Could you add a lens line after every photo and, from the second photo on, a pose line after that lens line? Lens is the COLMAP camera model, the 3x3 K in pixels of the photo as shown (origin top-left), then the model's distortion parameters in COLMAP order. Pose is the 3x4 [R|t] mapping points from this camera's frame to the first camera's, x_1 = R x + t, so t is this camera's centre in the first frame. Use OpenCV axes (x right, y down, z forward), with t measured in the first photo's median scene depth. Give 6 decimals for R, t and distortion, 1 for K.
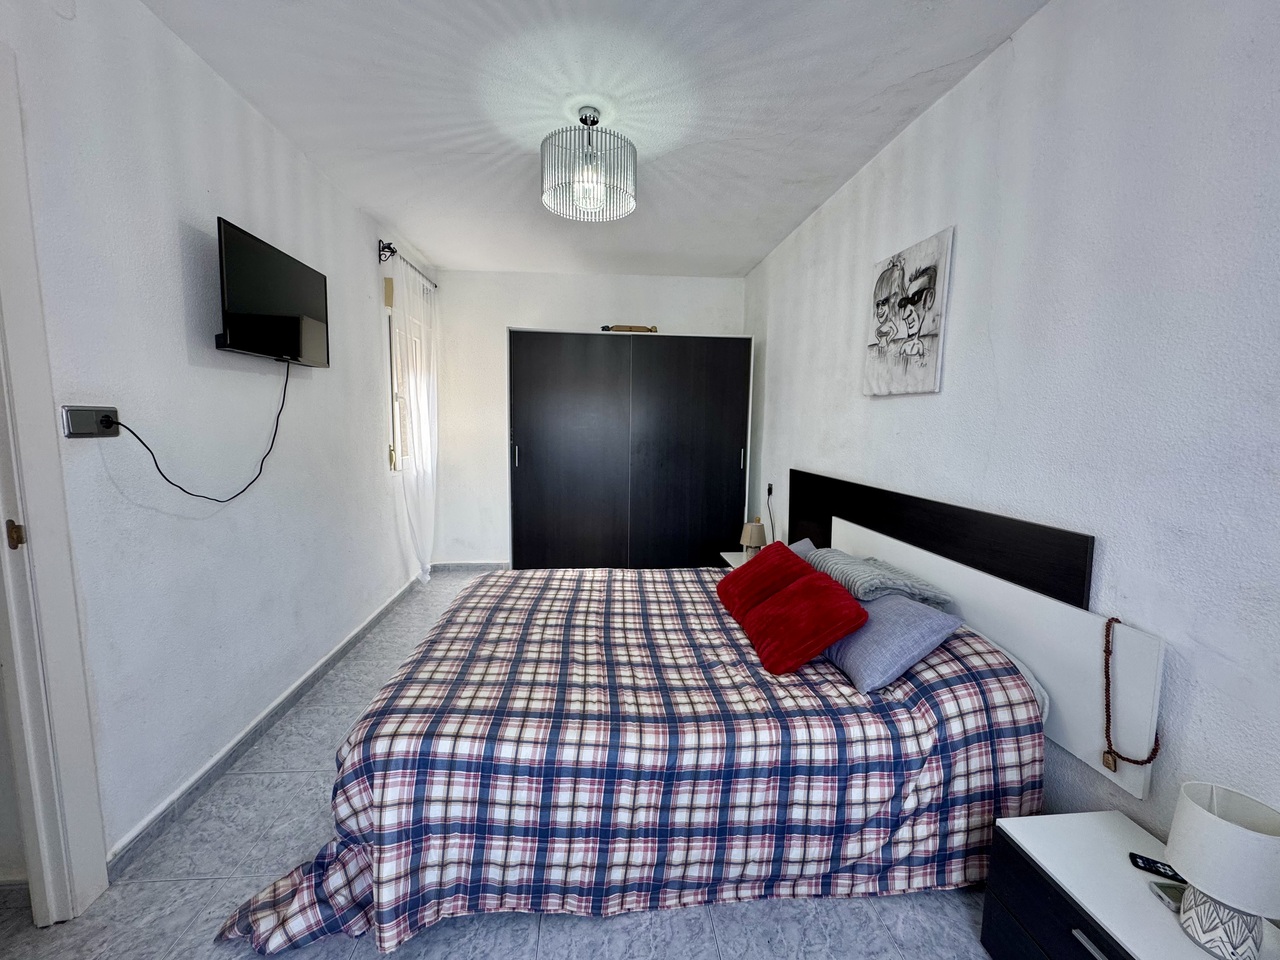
lens RADIAL K [[511.7, 0, 634.7], [0, 511.7, 480.2], [0, 0, 1]] dist [-0.001111, 0.000048]
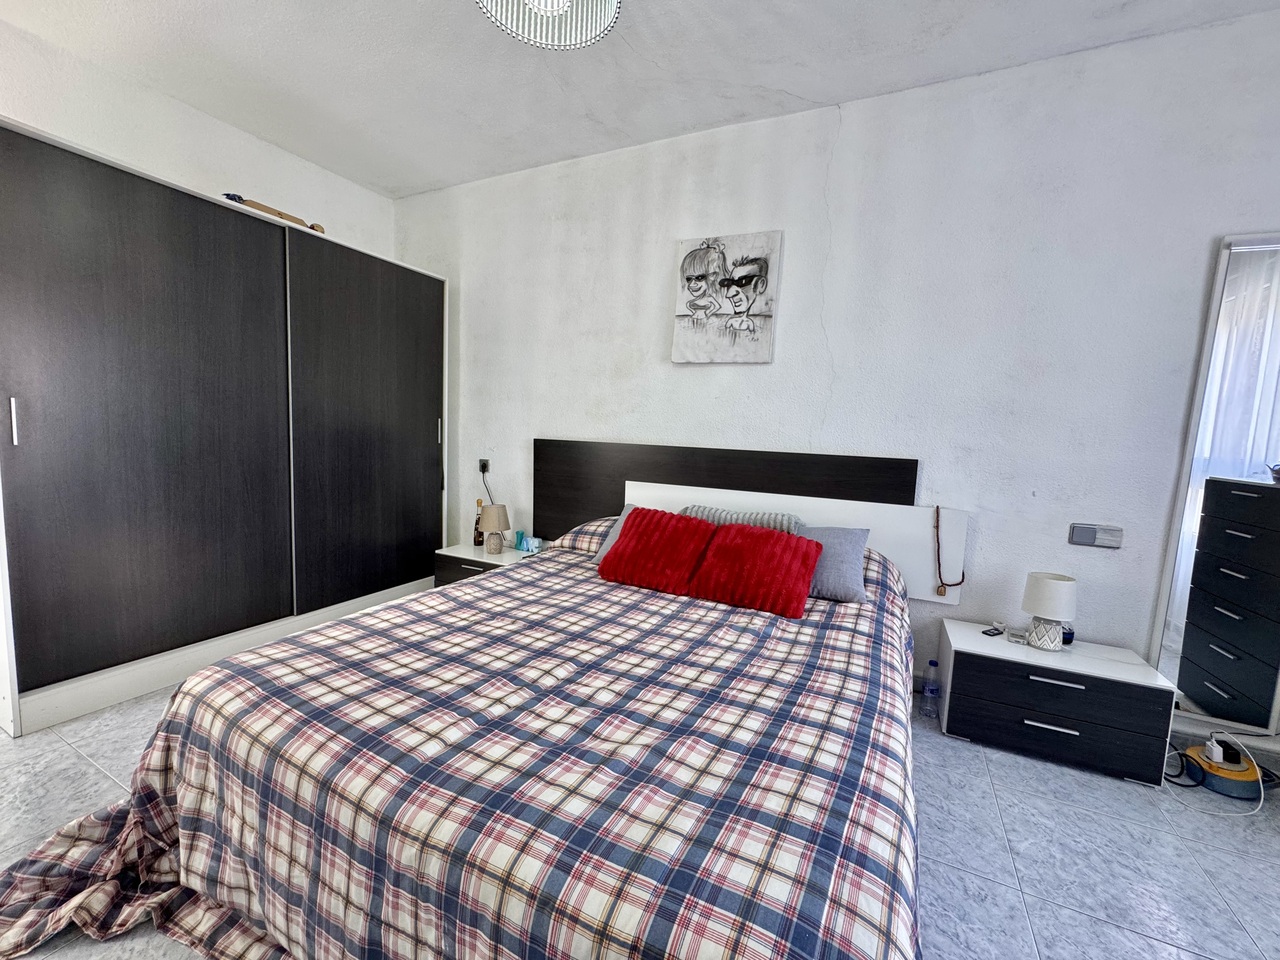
lens RADIAL K [[511.7, 0, 640.4], [0, 511.7, 481.0], [0, 0, 1]] dist [-0.001111, 0.000048]
pose [[0.510847, -0.076540, 0.856258, -0.601958], [0.062333, 0.996705, 0.051906, 0.025791], [-0.857409, 0.026857, 0.513934, 0.595607]]
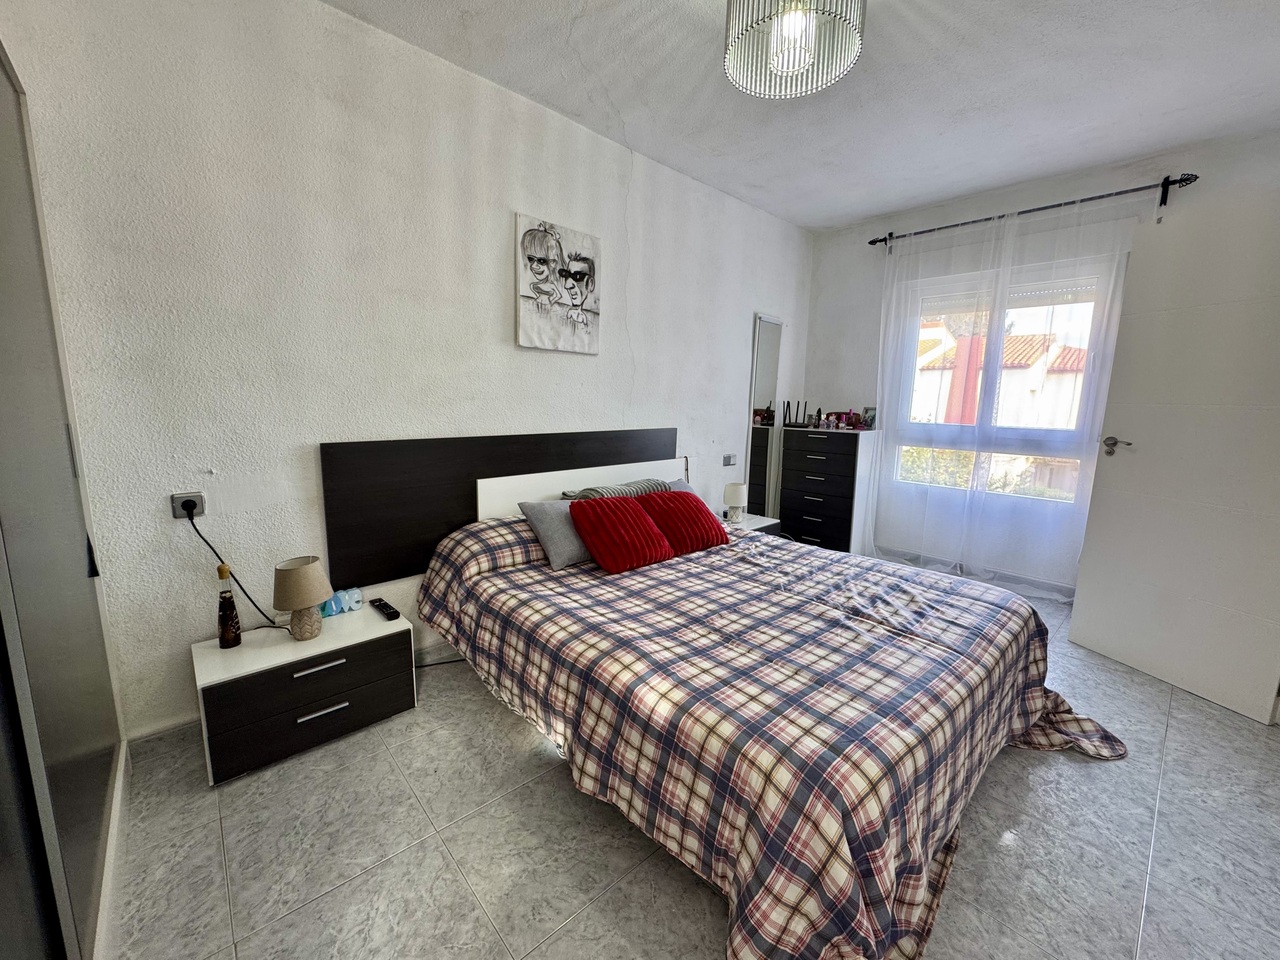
lens RADIAL K [[511.7, 0, 641.4], [0, 511.7, 480.5], [0, 0, 1]] dist [-0.001111, 0.000048]
pose [[-0.618056, -0.150107, 0.771670, -0.593330], [0.064089, 0.968713, 0.239767, -0.155550], [-0.783517, 0.197645, -0.589099, 1.686523]]
